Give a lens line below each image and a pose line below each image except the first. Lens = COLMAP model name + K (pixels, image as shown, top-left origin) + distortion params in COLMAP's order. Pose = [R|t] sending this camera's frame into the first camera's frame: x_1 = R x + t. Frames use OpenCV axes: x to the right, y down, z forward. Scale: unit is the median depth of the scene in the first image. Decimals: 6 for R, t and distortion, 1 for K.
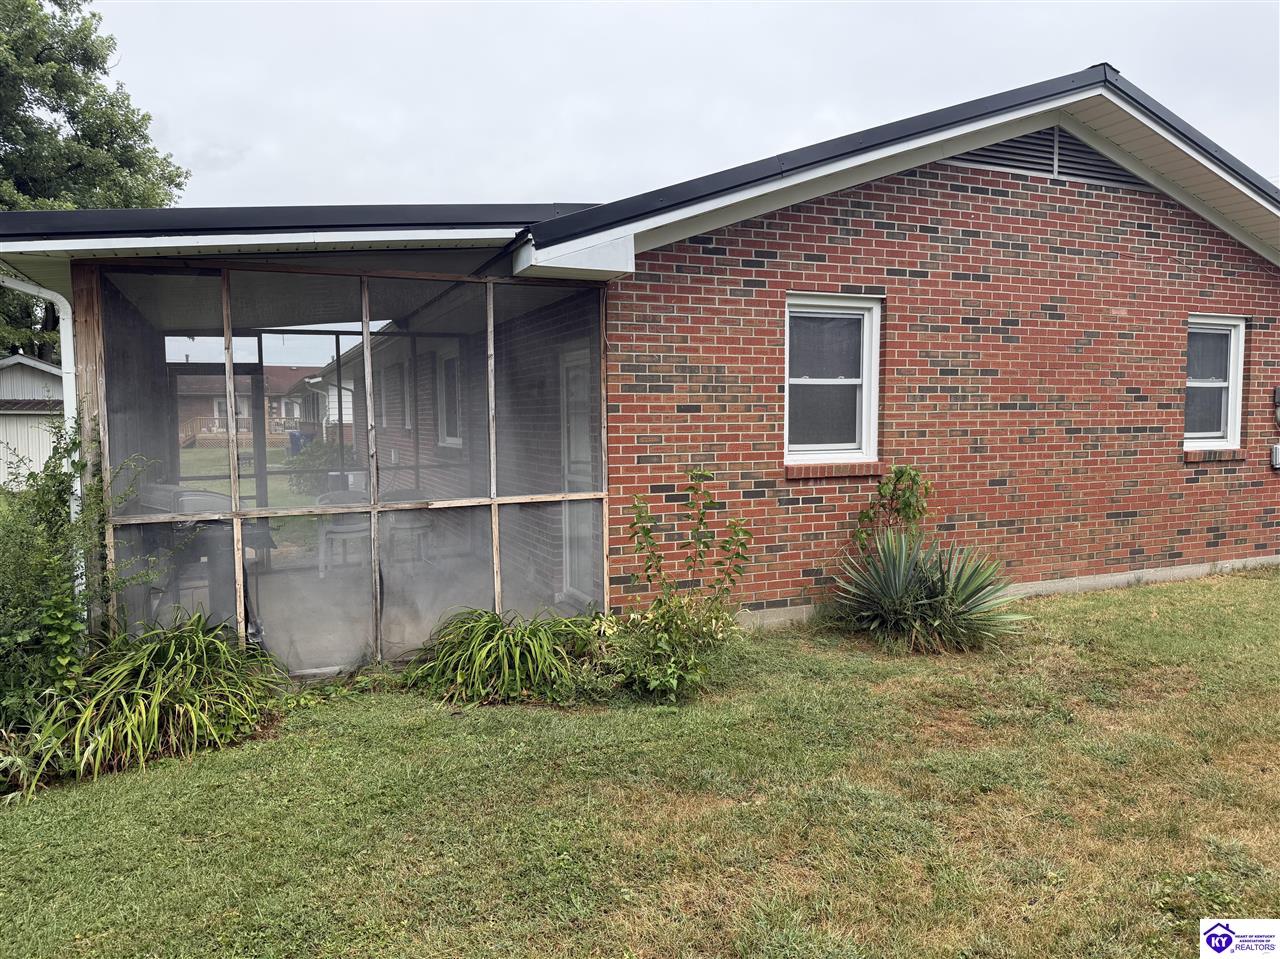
lens RADIAL K [[894.4, 0, 642.4], [0, 894.4, 484.4], [0, 0, 1]] dist [0.080417, -0.089607]
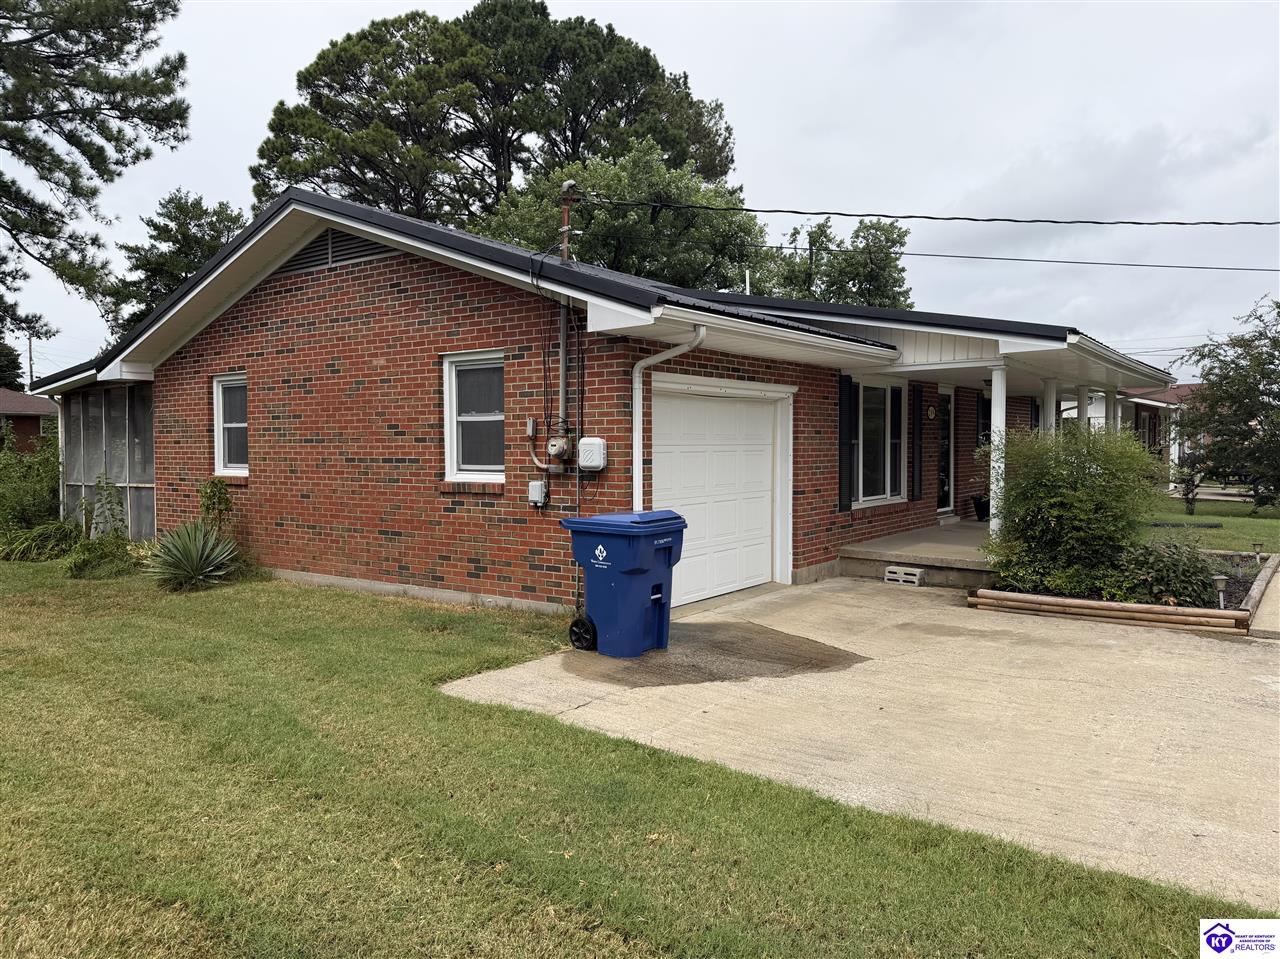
lens RADIAL K [[894.4, 0, 640.6], [0, 894.4, 474.0], [0, 0, 1]] dist [0.080417, -0.089607]
pose [[0.492337, 0.036307, -0.869647, 1.702647], [-0.057059, 0.998327, 0.009376, -0.072065], [0.868533, 0.045006, 0.493585, 0.710937]]
